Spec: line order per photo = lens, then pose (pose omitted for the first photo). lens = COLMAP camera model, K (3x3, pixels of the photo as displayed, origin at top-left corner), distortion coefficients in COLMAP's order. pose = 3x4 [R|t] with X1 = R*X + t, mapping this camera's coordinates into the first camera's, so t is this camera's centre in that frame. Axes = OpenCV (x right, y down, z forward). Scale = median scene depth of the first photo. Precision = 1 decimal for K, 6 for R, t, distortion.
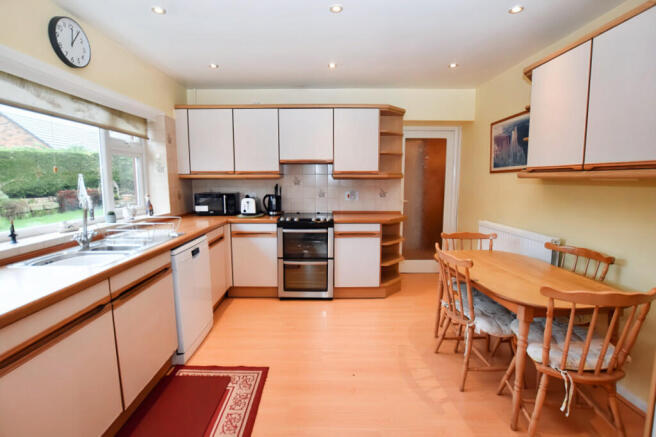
lens RADIAL K [[315.9, 0, 316.9], [0, 315.9, 209.7], [0, 0, 1]] dist [-0.001136, -0.012172]
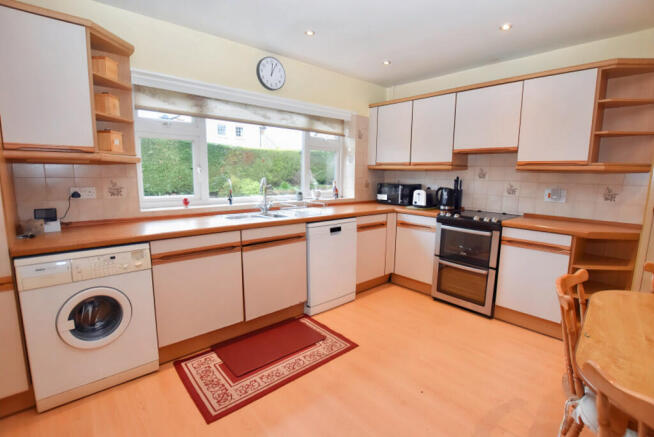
lens RADIAL K [[314.9, 0, 316.0], [0, 314.9, 209.7], [0, 0, 1]] dist [-0.001136, -0.012172]
pose [[0.671968, 0.103658, -0.733290, 0.309027], [-0.091482, 0.994191, 0.056706, -0.000996], [0.734908, 0.028978, 0.677547, 0.104564]]
